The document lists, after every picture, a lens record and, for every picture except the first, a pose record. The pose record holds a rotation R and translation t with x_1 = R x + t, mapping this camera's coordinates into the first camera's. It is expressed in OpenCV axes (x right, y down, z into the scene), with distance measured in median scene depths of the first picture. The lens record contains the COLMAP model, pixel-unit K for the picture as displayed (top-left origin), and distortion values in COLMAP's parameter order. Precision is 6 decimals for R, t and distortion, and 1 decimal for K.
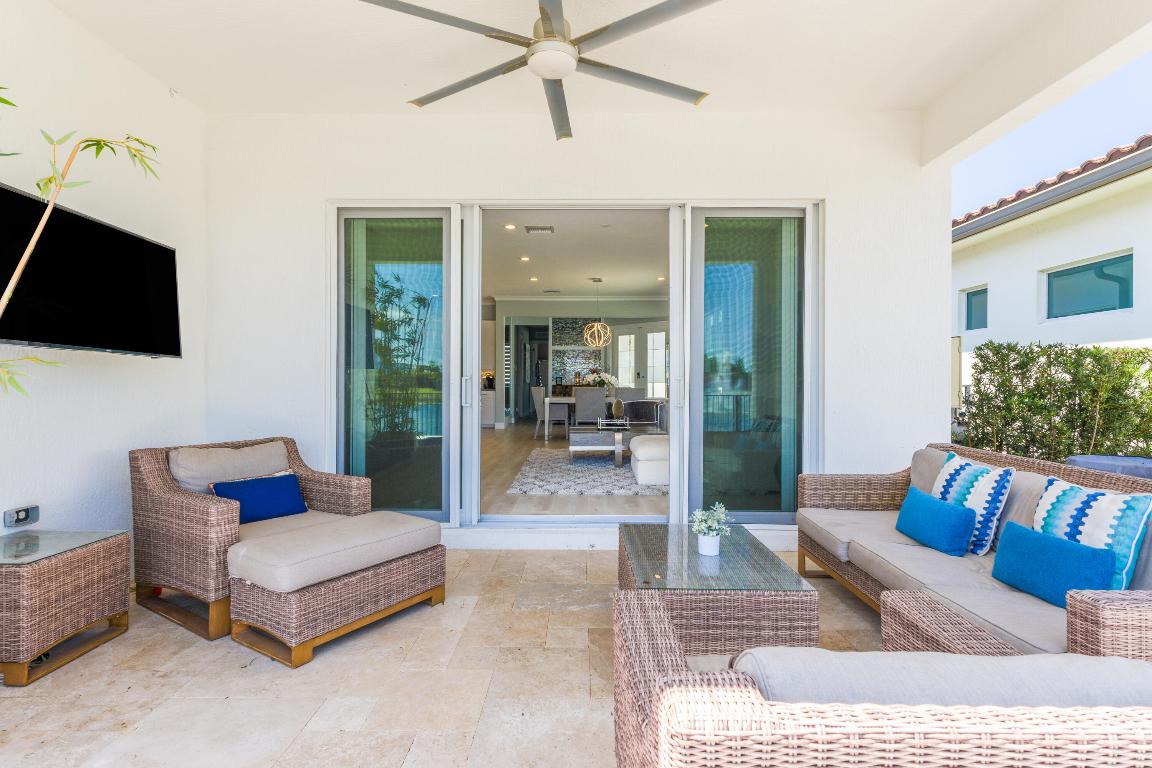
lens RADIAL K [[549.4, 0, 573.6], [0, 549.4, 388.6], [0, 0, 1]] dist [0.019691, -0.004386]
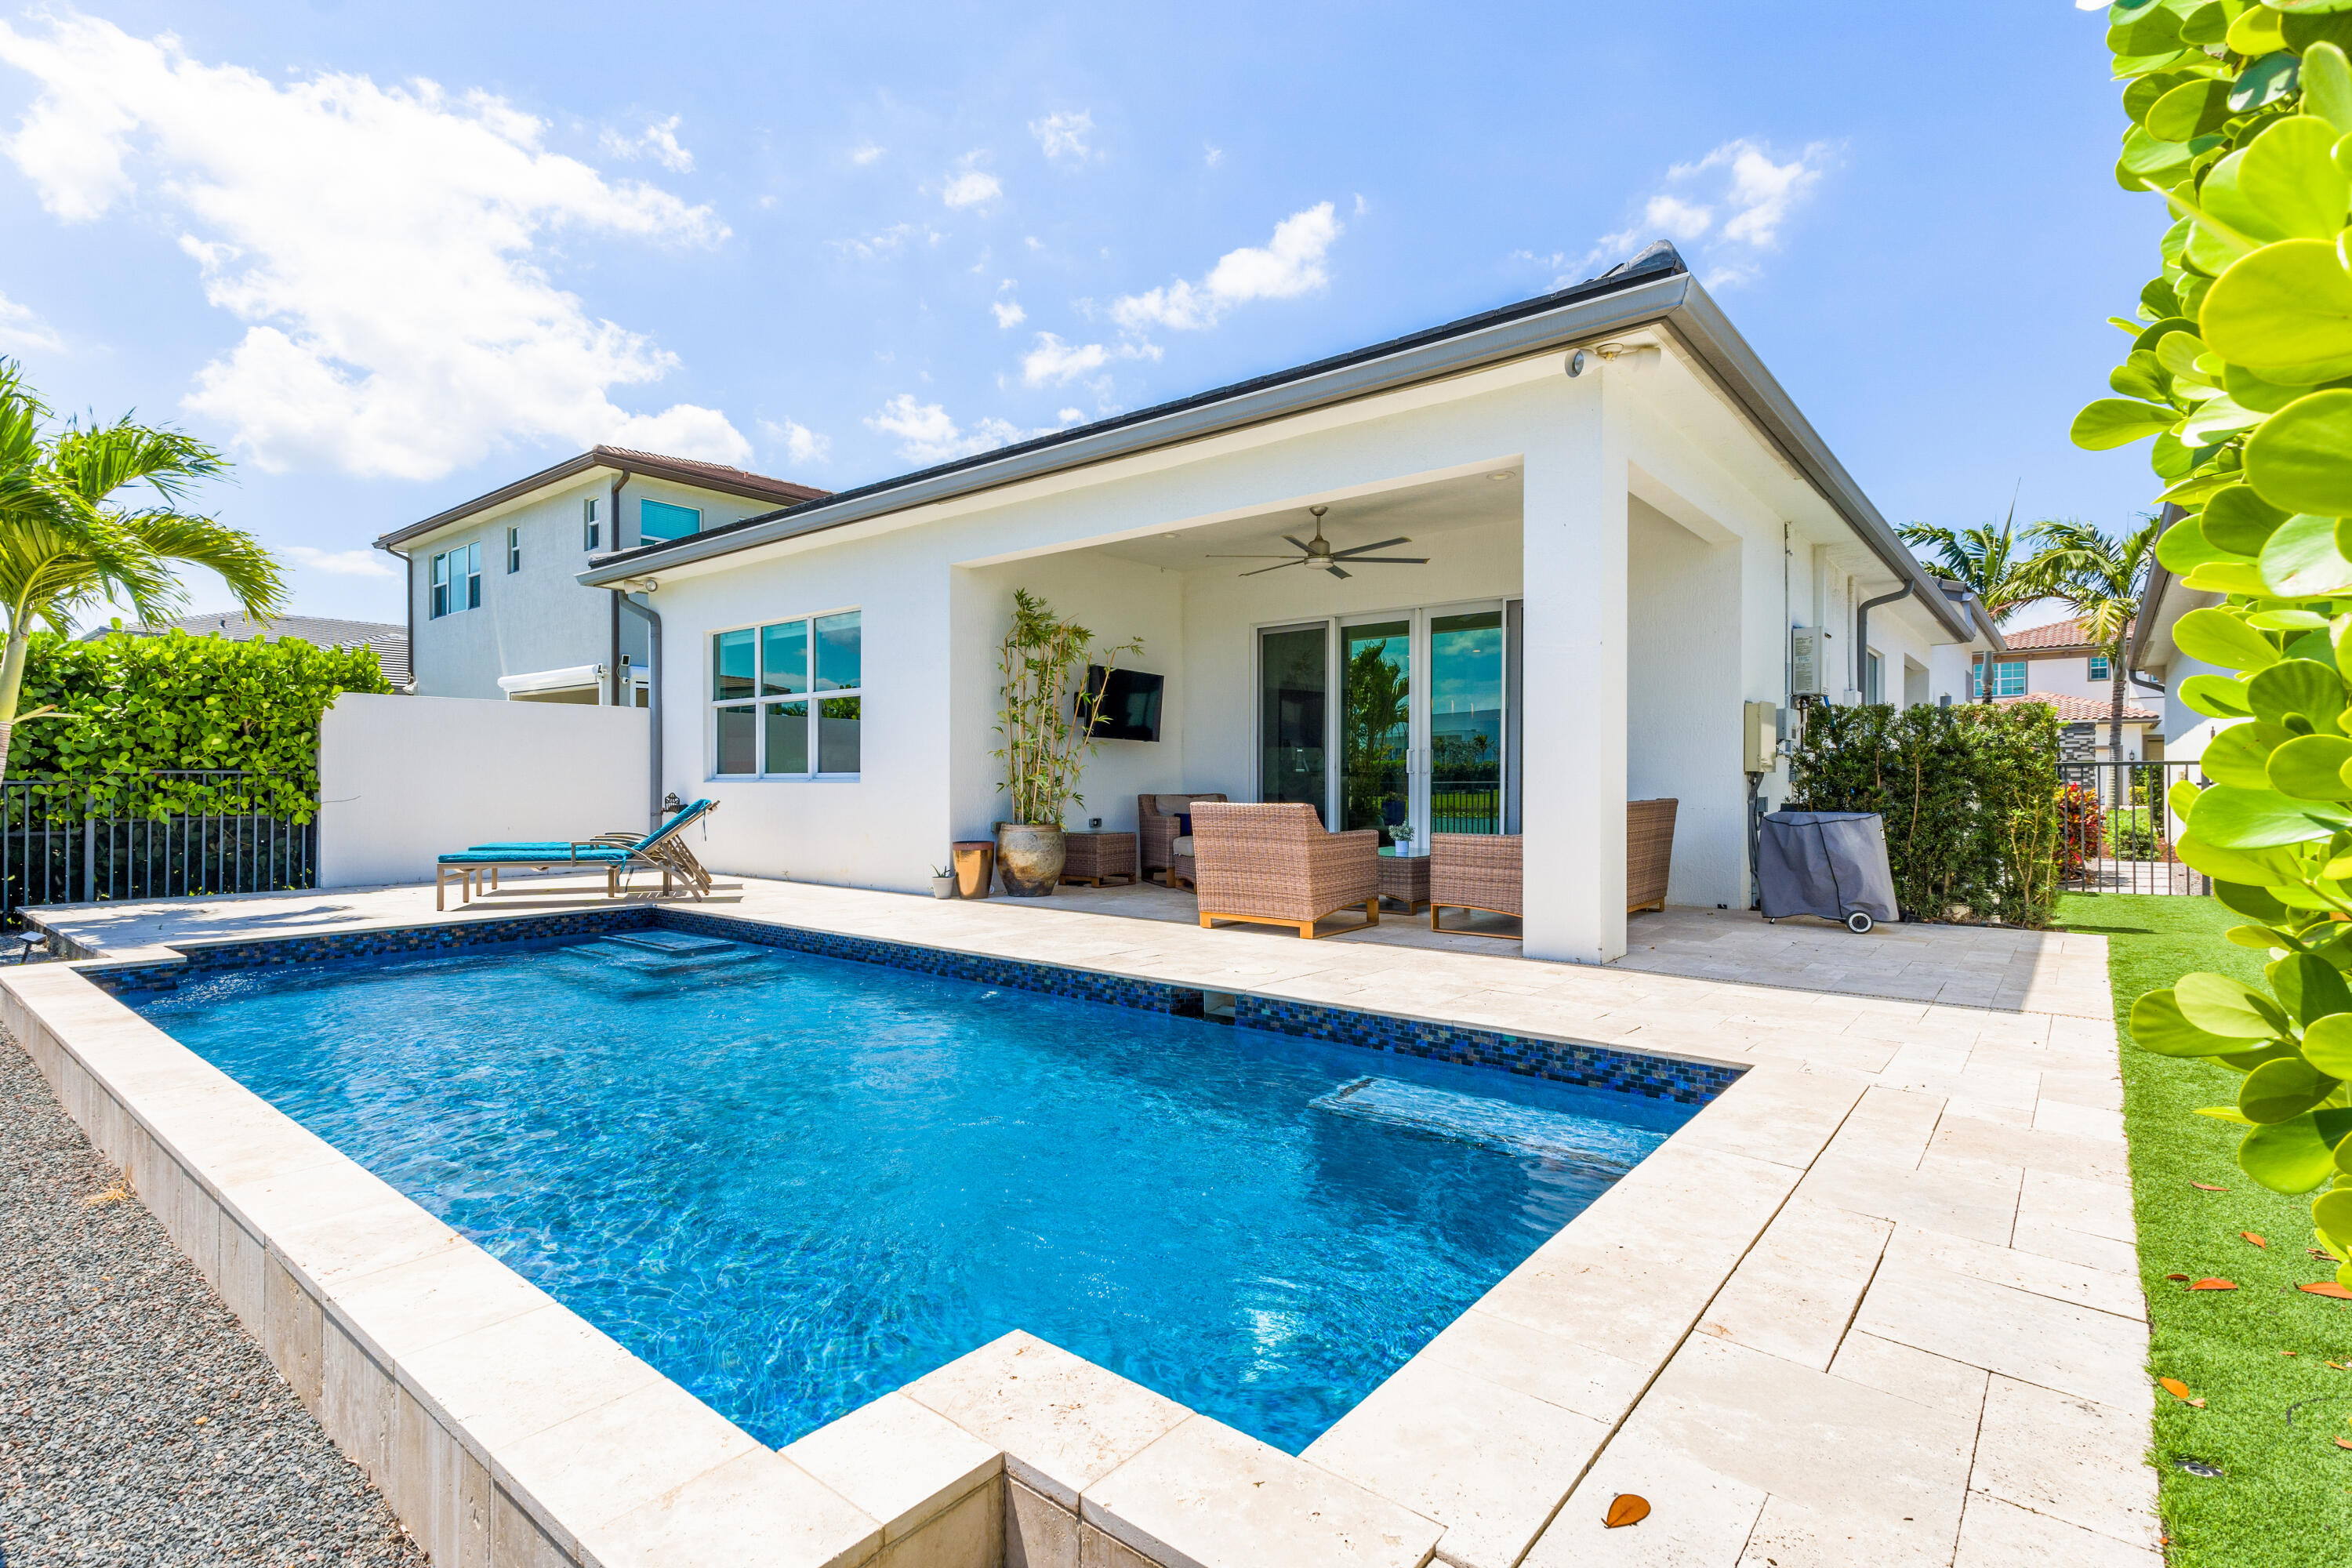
lens RADIAL K [[1121.6, 0, 1182.7], [0, 1121.6, 789.9], [0, 0, 1]] dist [0.019691, -0.004386]
pose [[0.778037, -0.003292, -0.628210, 1.532555], [-0.012666, 0.999701, -0.020925, 0.167649], [0.628090, 0.024237, 0.777763, -1.666221]]
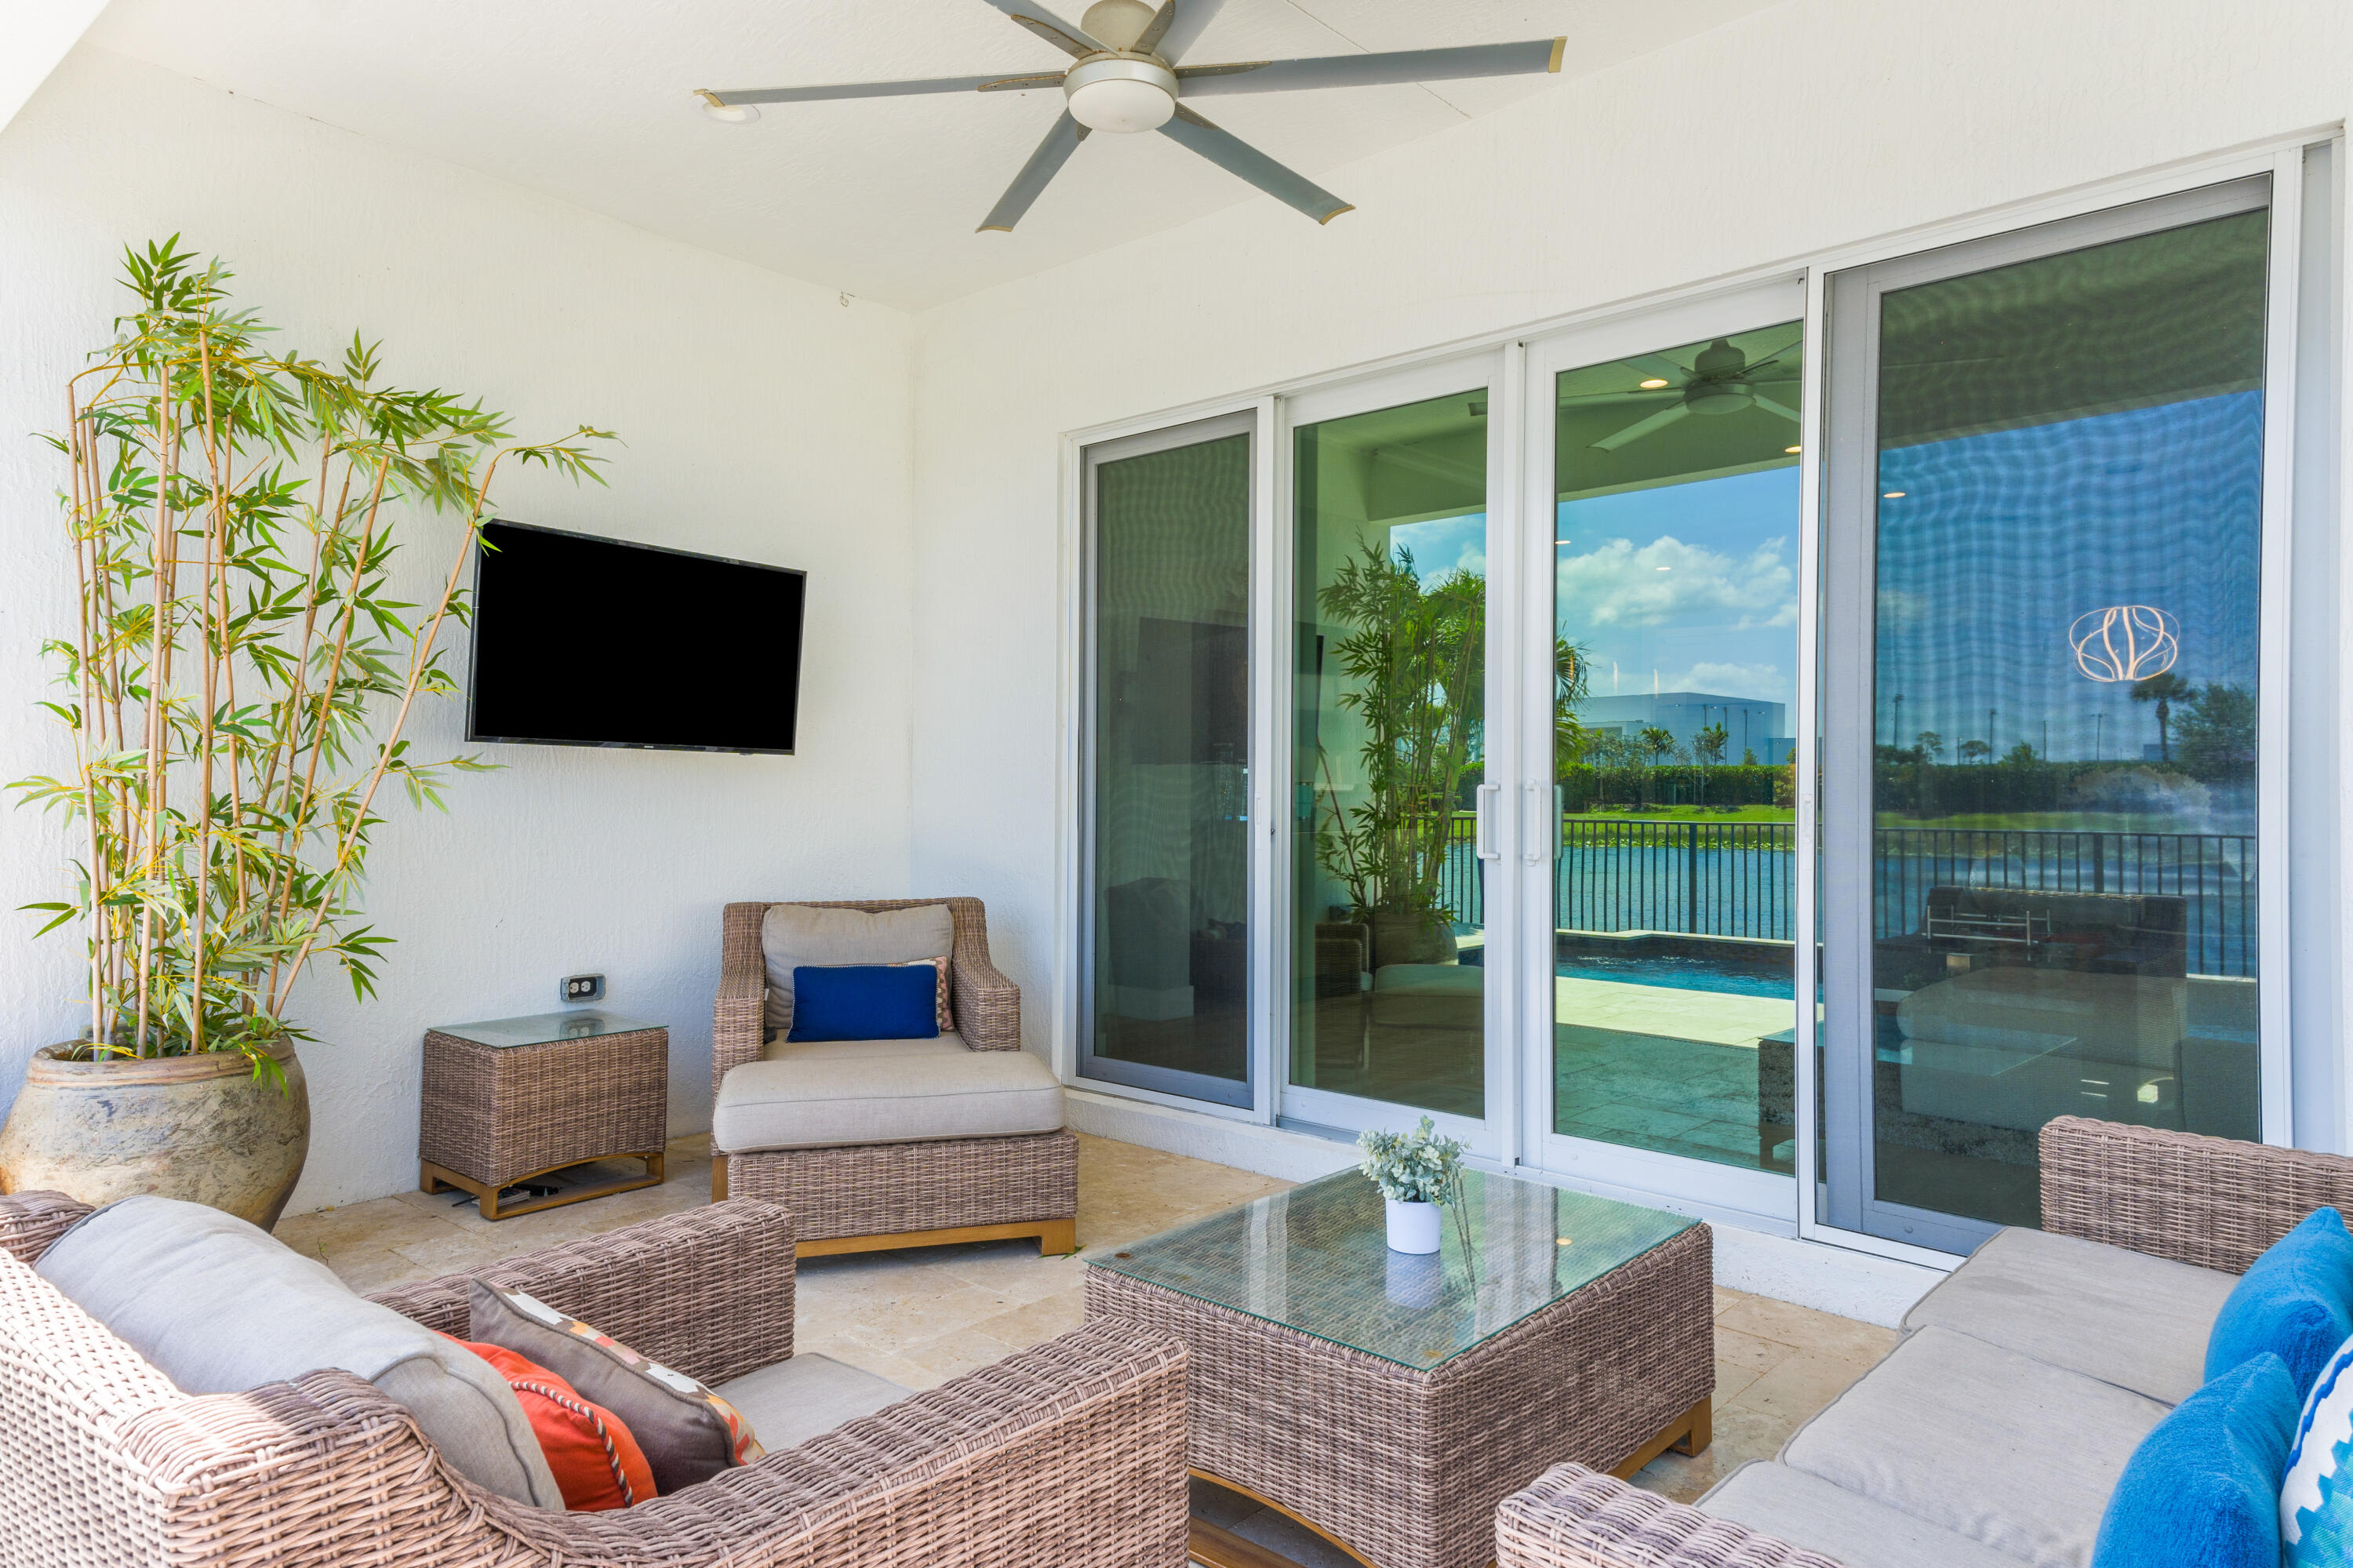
lens RADIAL K [[1419.7, 0, 1182.3], [0, 1419.7, 784.2], [0, 0, 1]] dist [0.060297, 0.001701]
pose [[0.763250, -0.001828, -0.646100, 0.634240], [-0.010159, 0.999838, -0.014830, -0.004715], [0.646023, 0.017882, 0.763109, 0.104868]]
